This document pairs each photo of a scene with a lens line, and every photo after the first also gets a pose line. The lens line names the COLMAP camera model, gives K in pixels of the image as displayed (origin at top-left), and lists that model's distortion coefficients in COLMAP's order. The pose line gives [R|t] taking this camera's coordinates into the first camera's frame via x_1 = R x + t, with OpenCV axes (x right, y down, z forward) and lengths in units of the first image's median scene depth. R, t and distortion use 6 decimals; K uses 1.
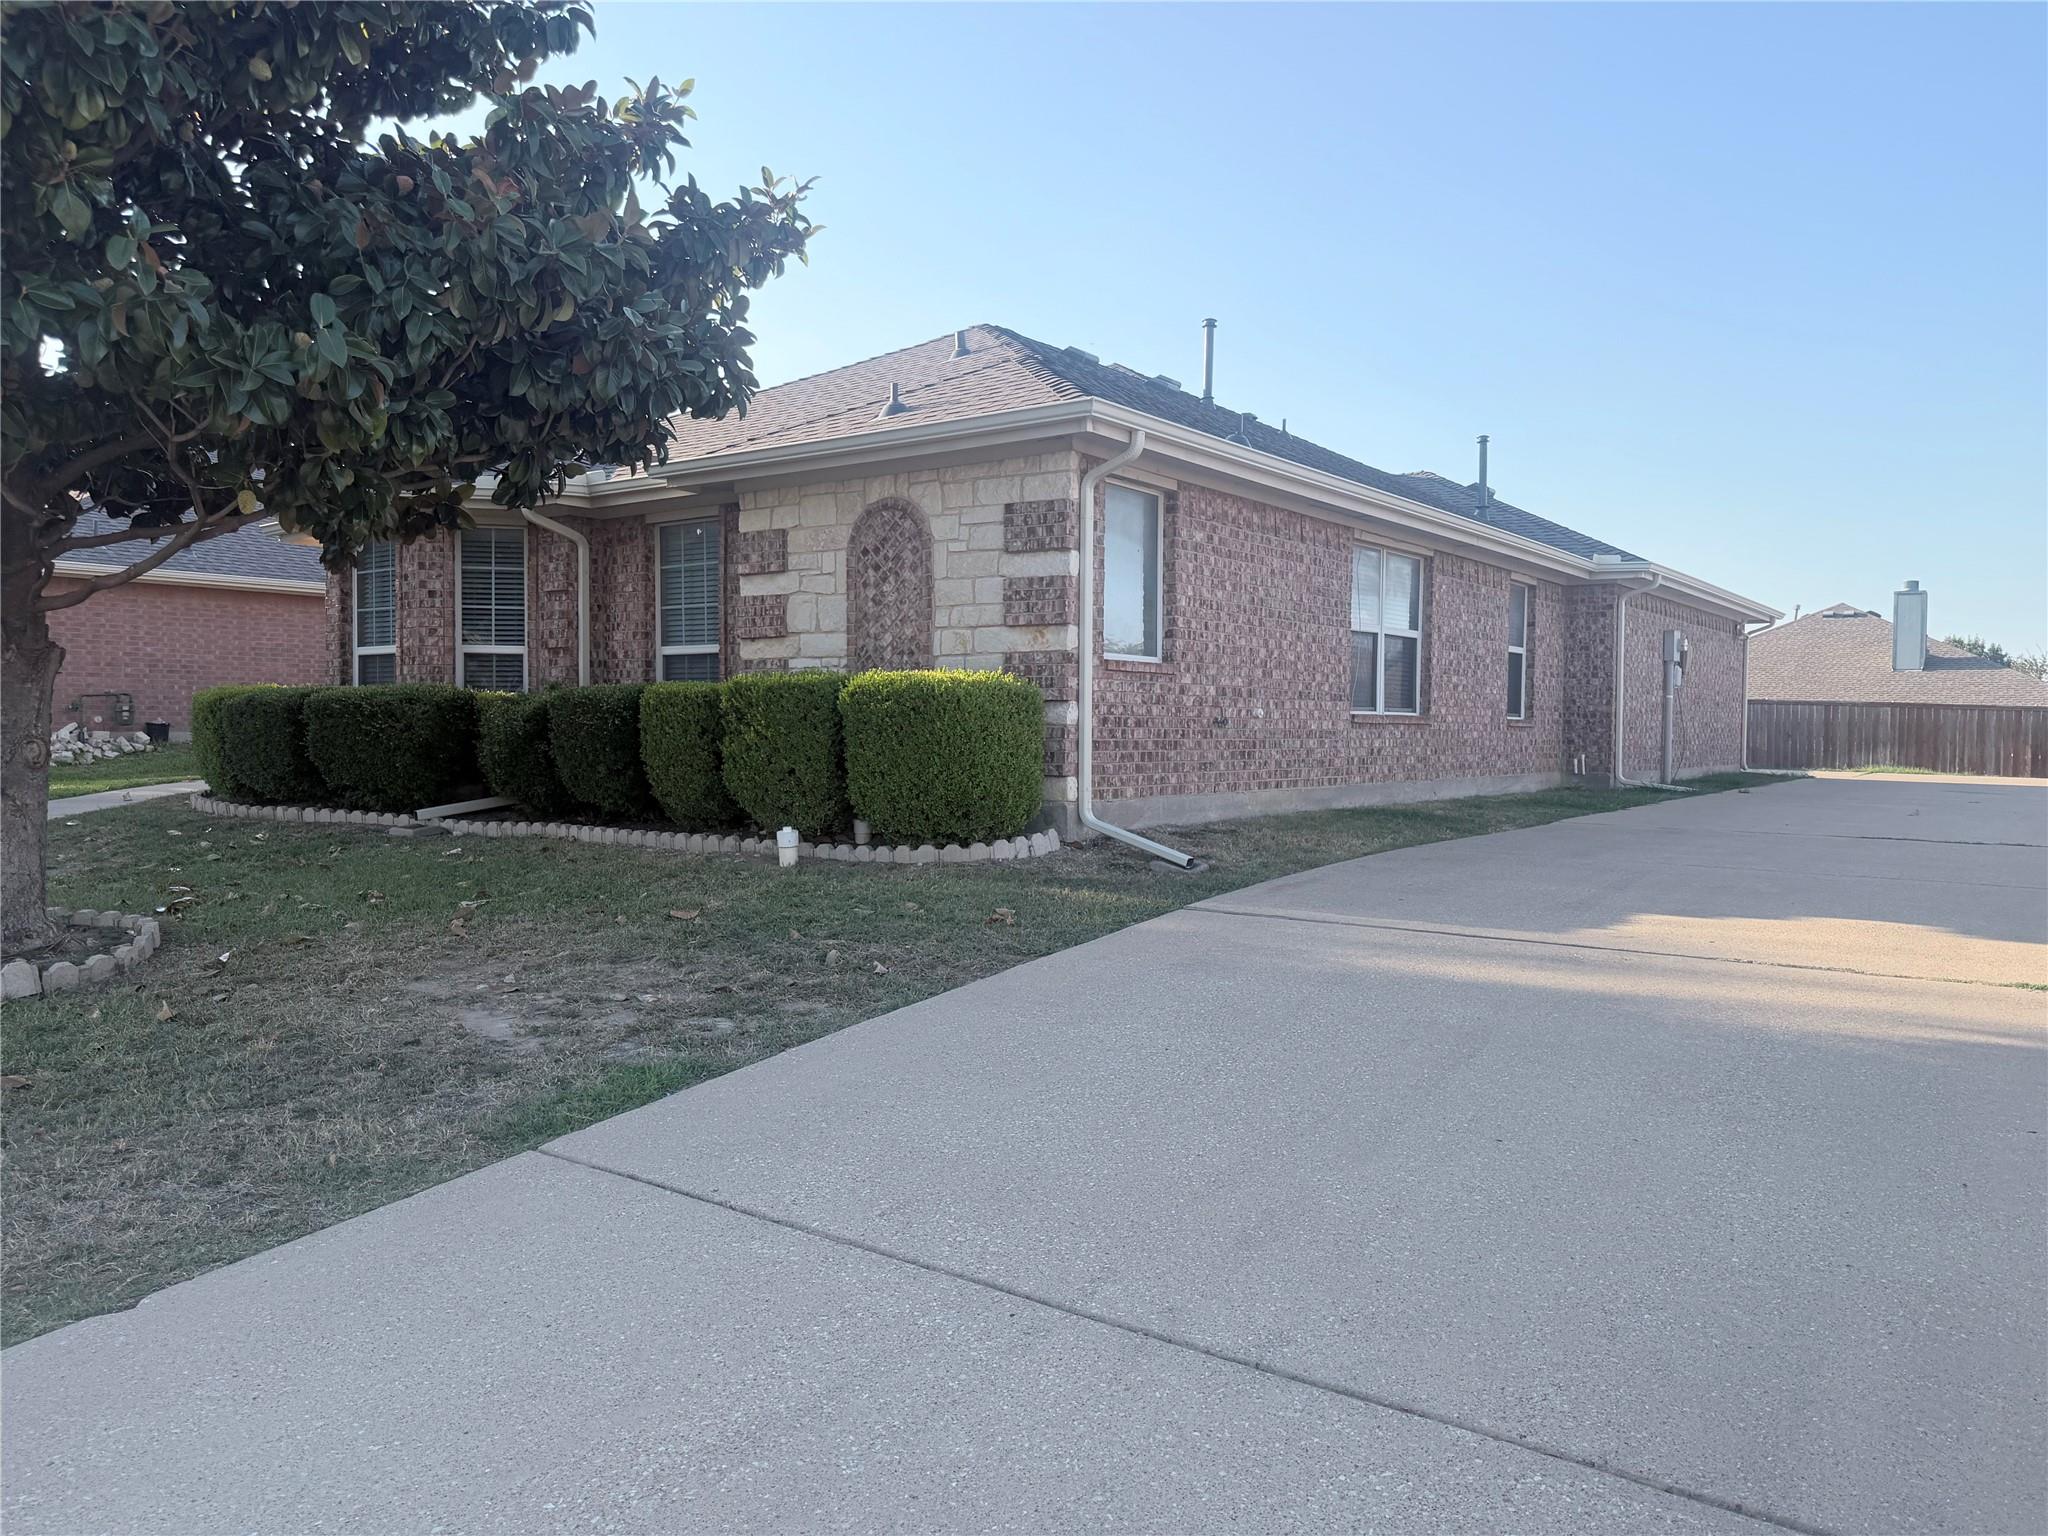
lens RADIAL K [[1404.0, 0, 972.8], [0, 1404.0, 765.5], [0, 0, 1]] dist [0.161715, -0.221051]
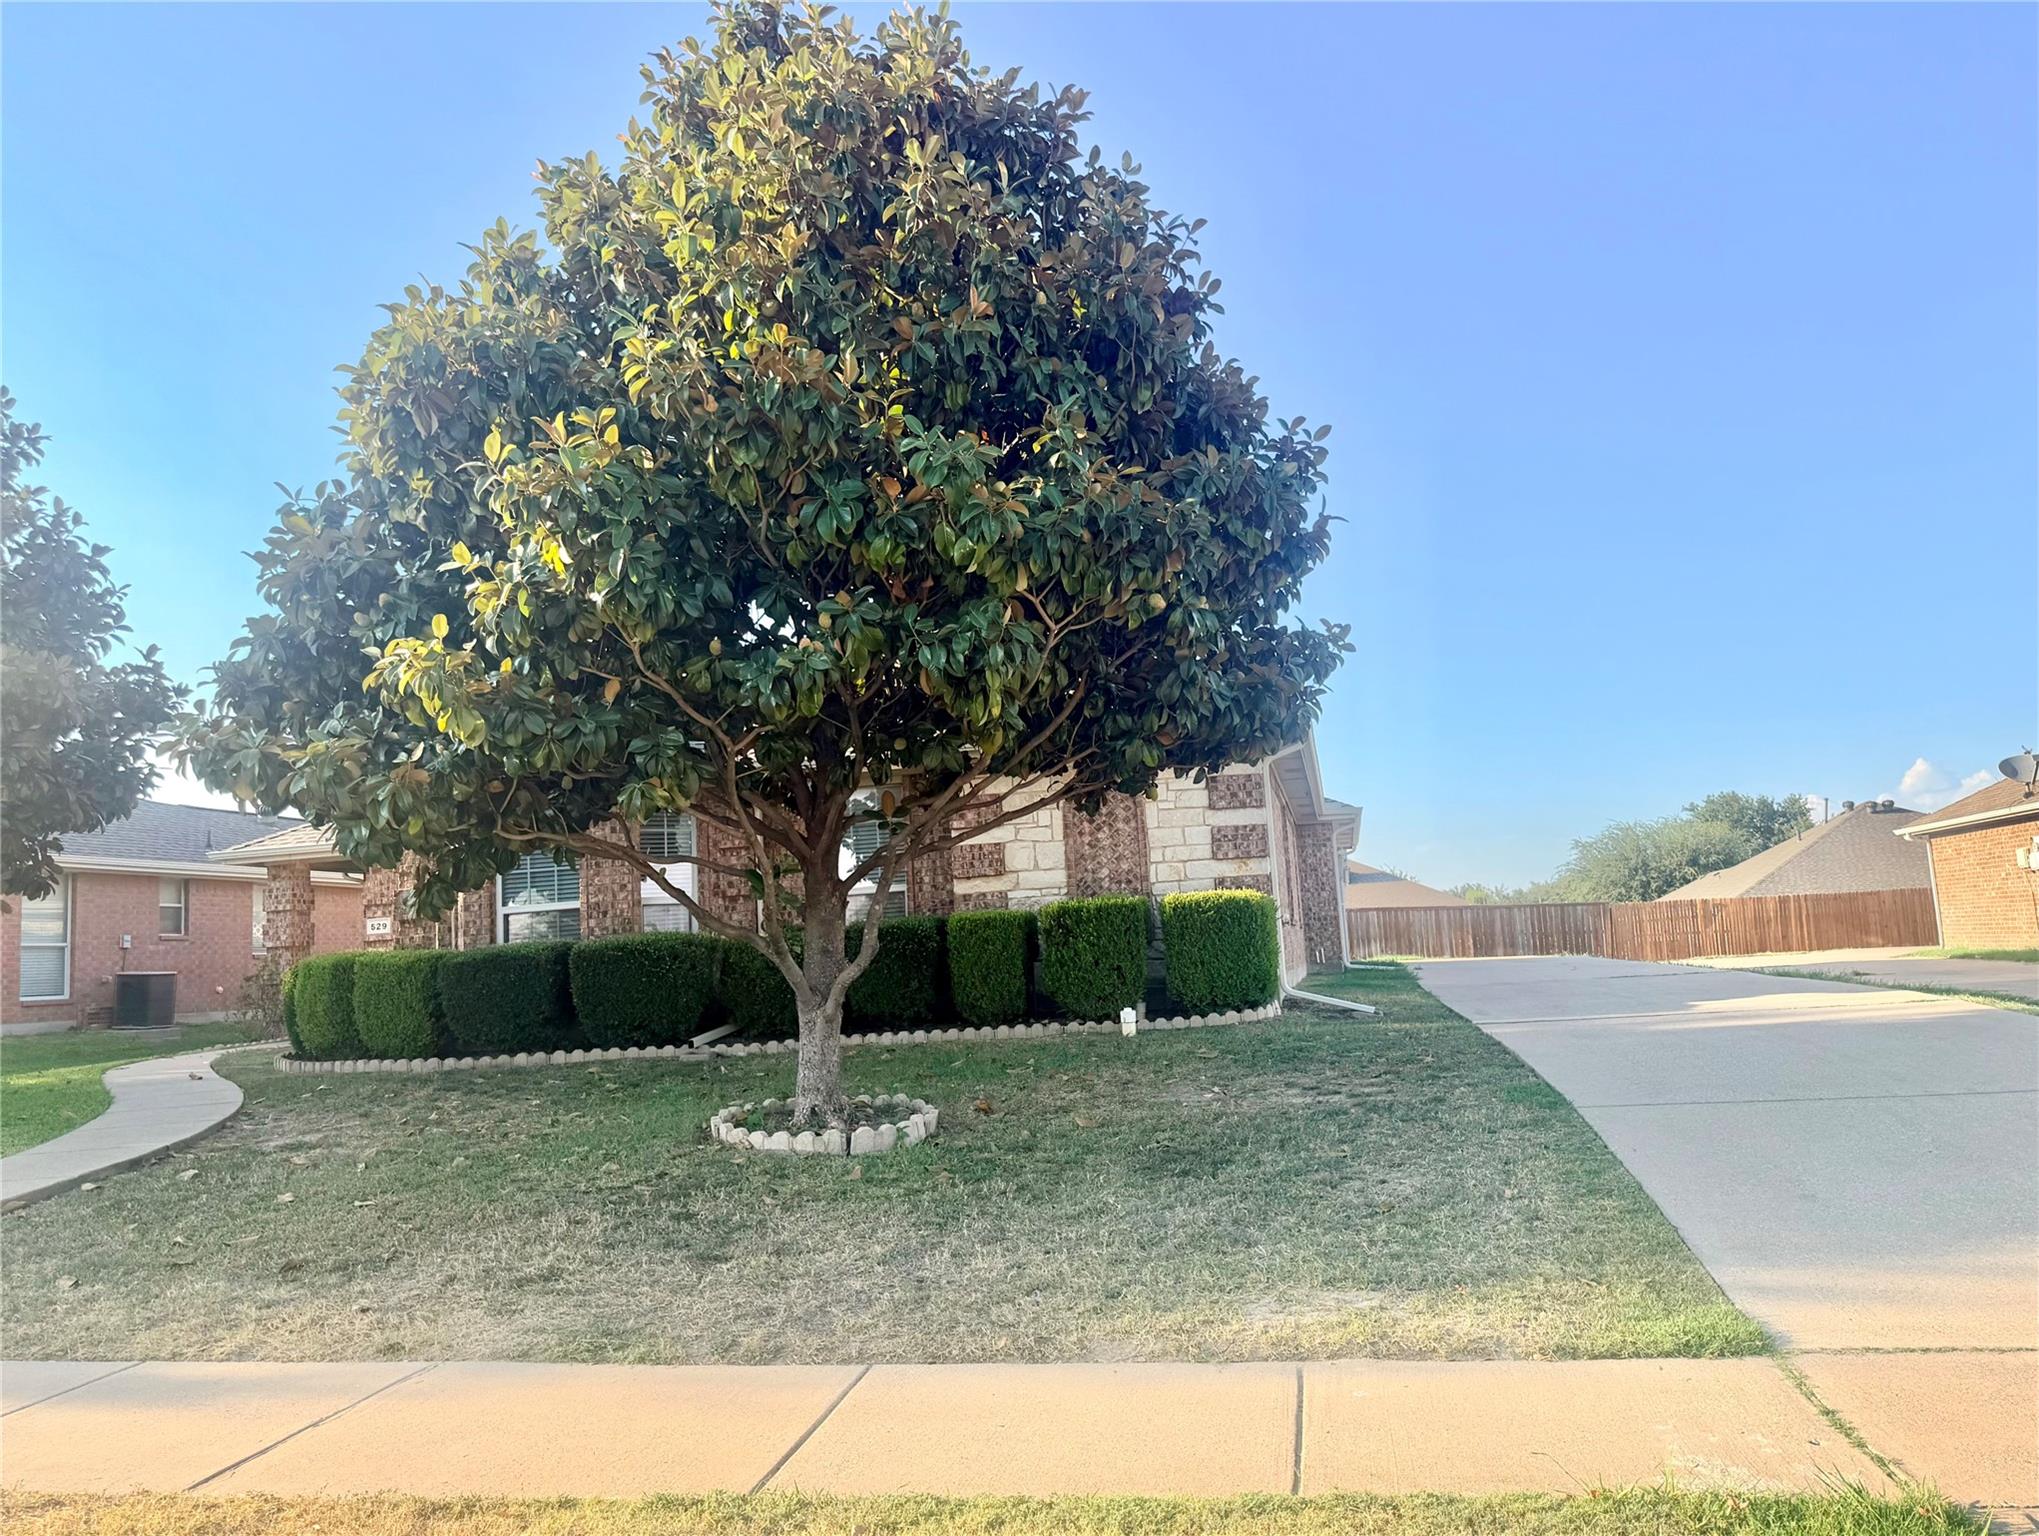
lens RADIAL K [[1460.9, 0, 1103.9], [0, 1460.9, 768.5], [0, 0, 1]] dist [0.075742, -0.154033]
pose [[0.878951, -0.002408, 0.476906, -0.736323], [0.081123, 0.986169, -0.144531, 0.015215], [-0.469962, 0.165724, 0.866990, -0.242498]]
